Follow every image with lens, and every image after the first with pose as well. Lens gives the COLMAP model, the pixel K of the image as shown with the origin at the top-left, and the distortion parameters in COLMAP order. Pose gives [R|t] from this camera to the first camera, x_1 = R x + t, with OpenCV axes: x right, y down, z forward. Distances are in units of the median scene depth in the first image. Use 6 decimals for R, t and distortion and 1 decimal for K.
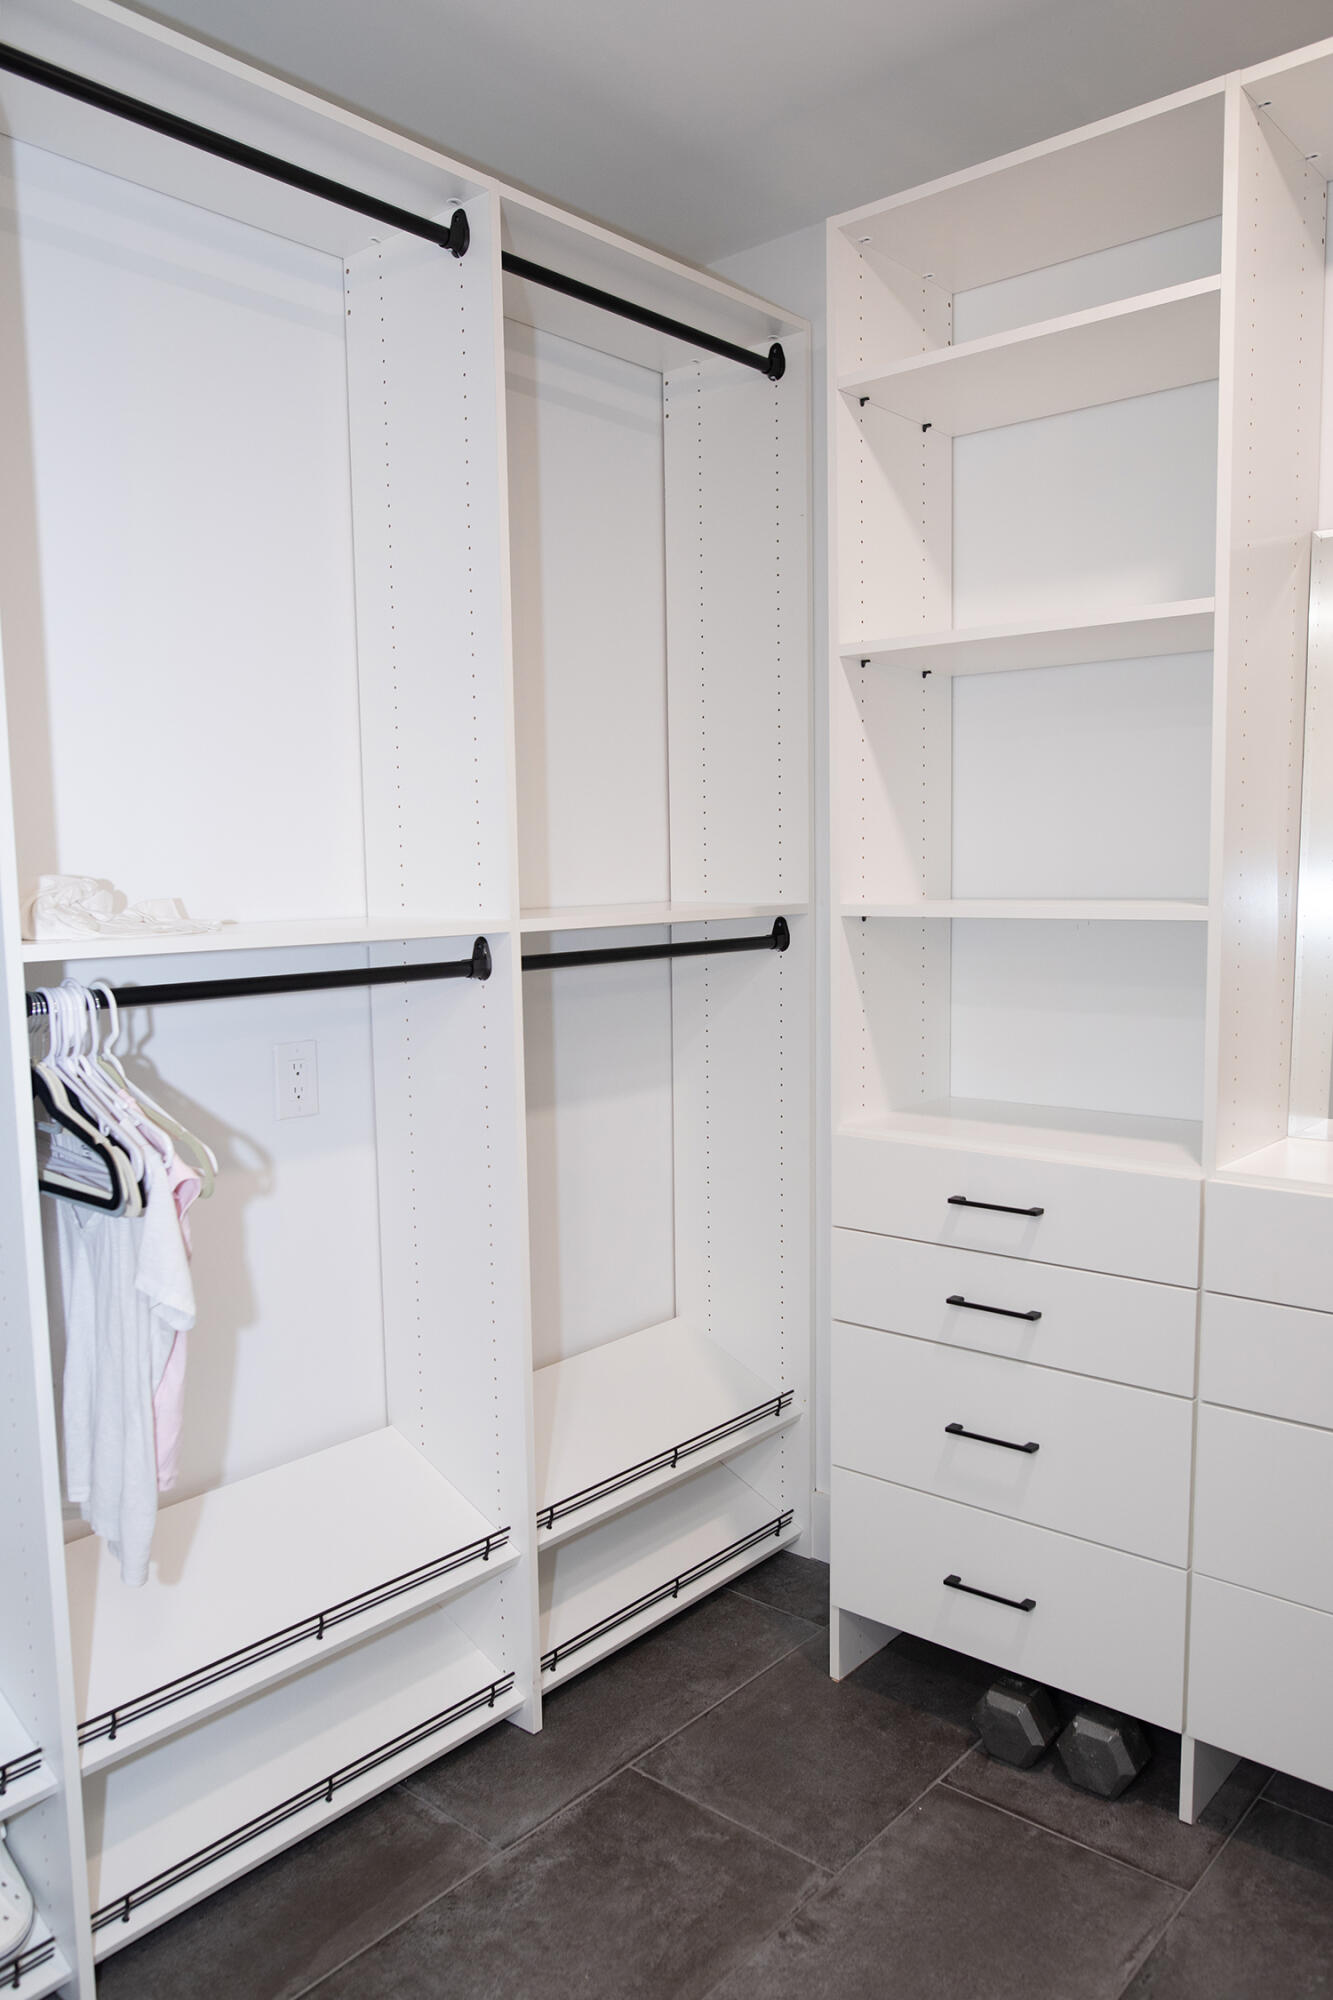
lens RADIAL K [[1497.1, 0, 667.5], [0, 1497.1, 1036.4], [0, 0, 1]] dist [-0.005947, 0.057953]
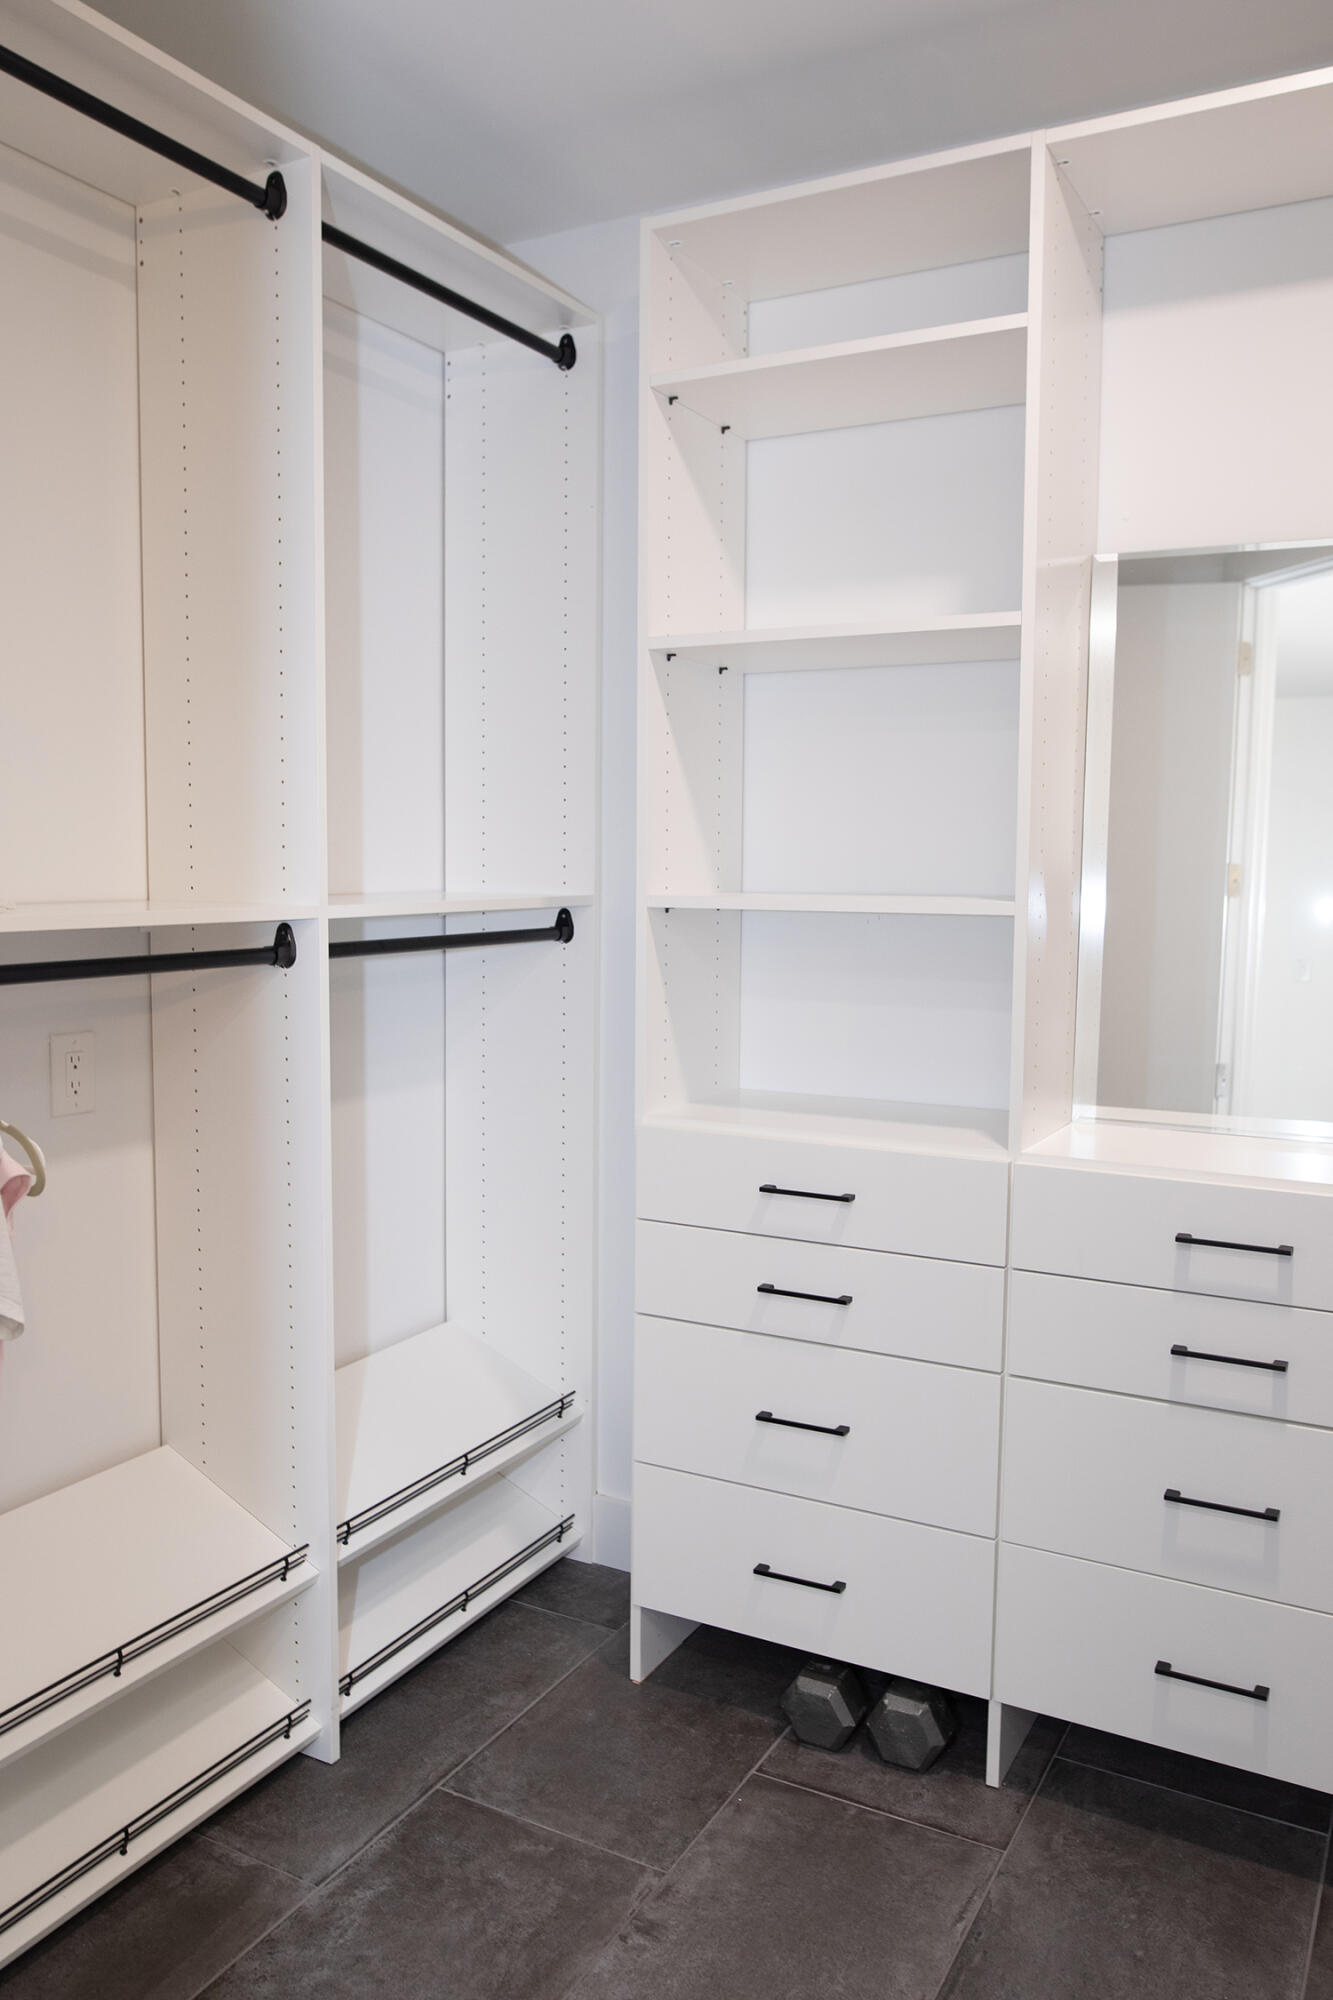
lens RADIAL K [[1568.2, 0, 618.5], [0, 1568.2, 1000.2], [0, 0, 1]] dist [-0.000792, 0.062206]
pose [[0.981471, 0.003976, 0.191567, -0.110635], [0.000965, 0.999669, -0.025696, 0.009257], [-0.191606, 0.025405, 0.981143, -0.024531]]
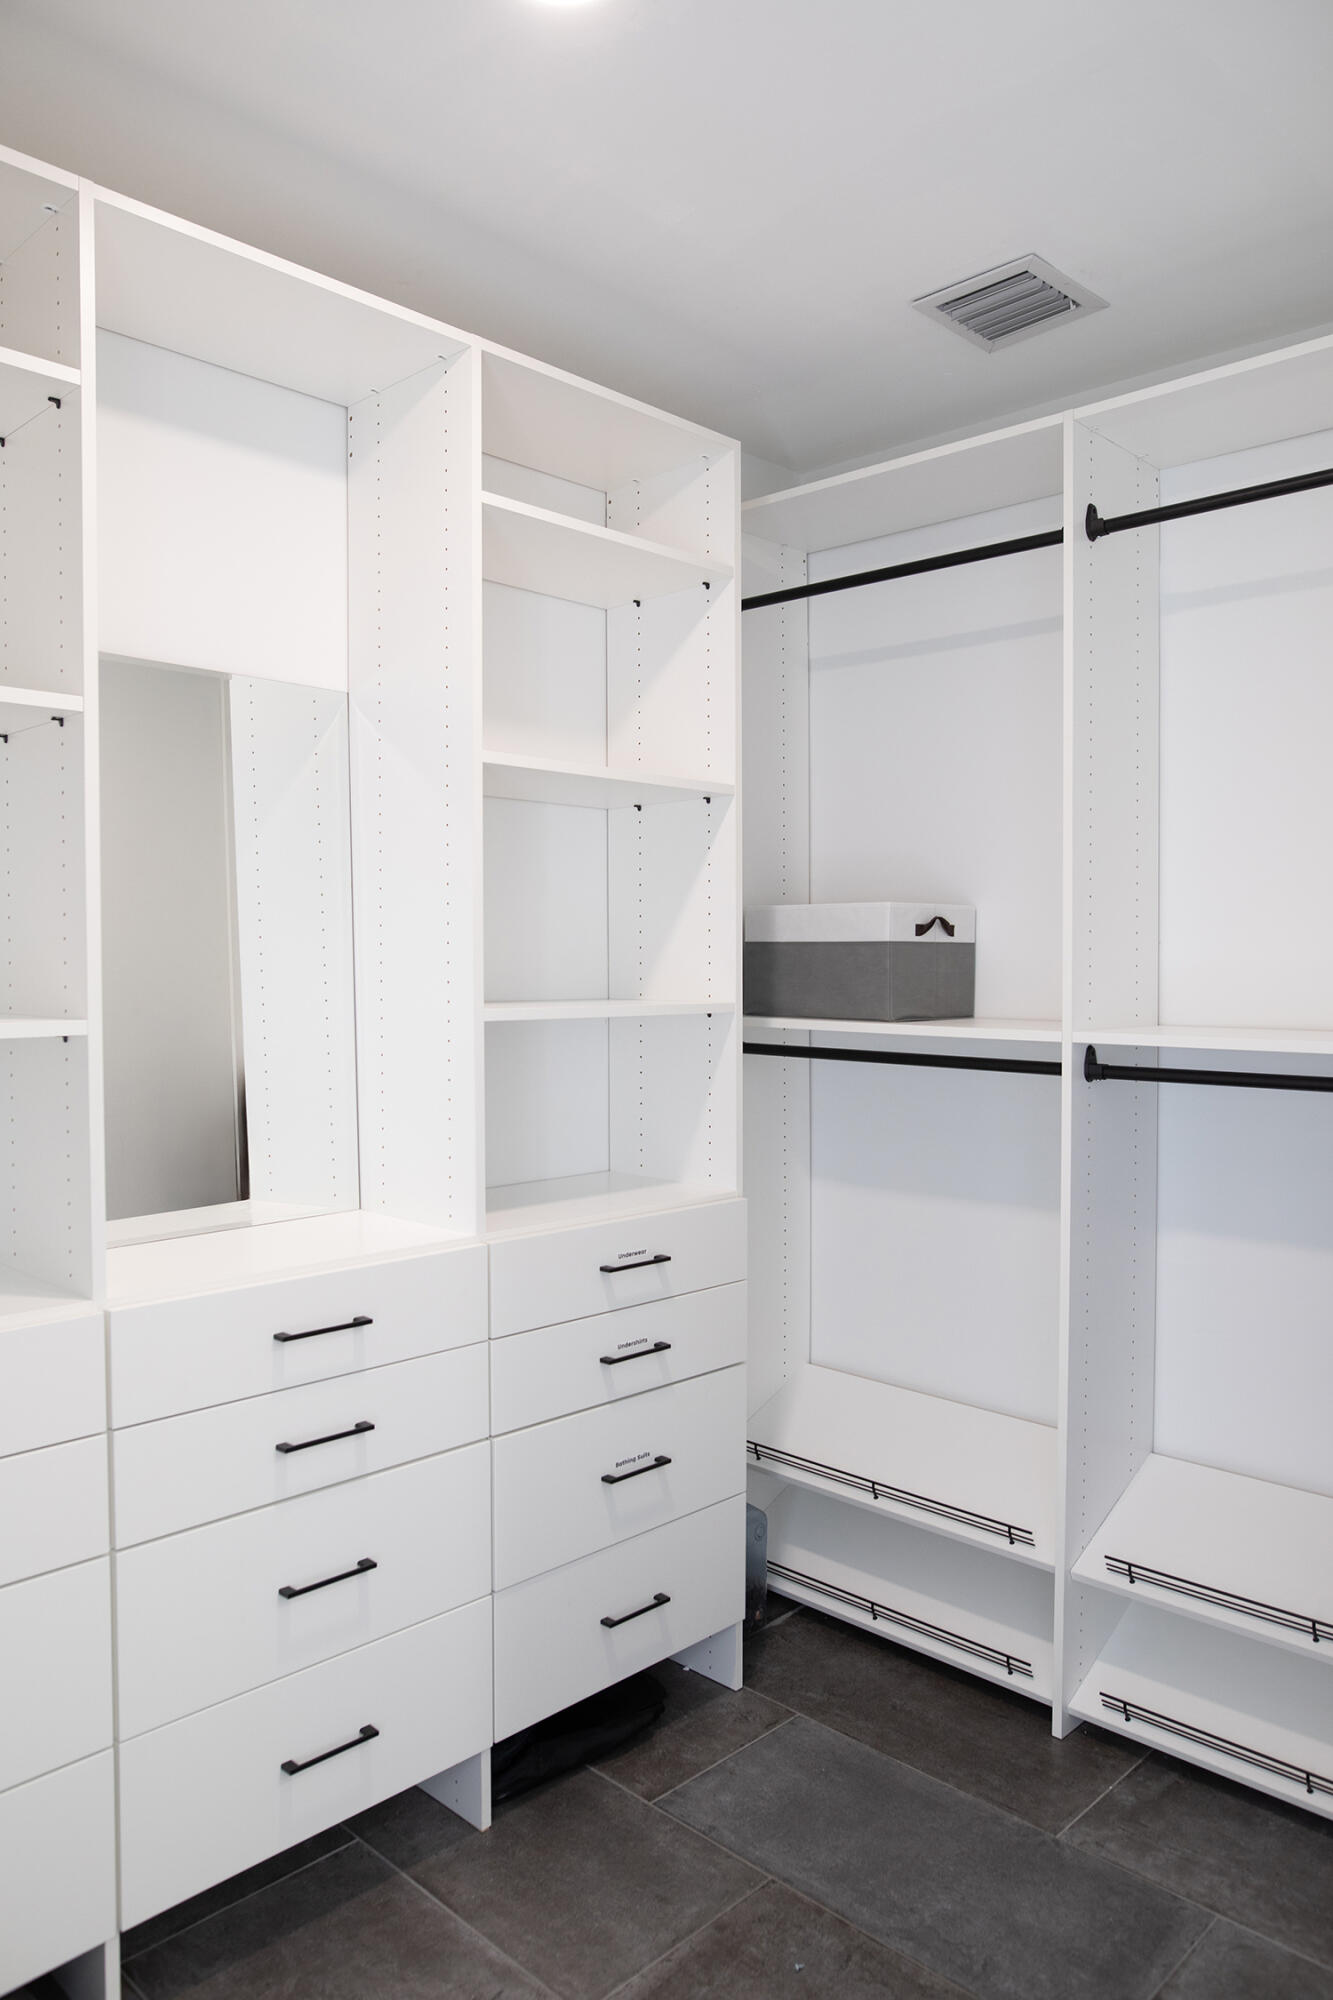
lens RADIAL K [[1437.4, 0, 666.5], [0, 1437.4, 1000.0], [0, 0, 1]] dist [-0.005304, 0.002005]
pose [[0.069474, -0.012263, 0.997508, -0.449101], [0.117928, 0.993014, 0.003995, -0.051766], [-0.990589, 0.117356, 0.070434, 0.512400]]
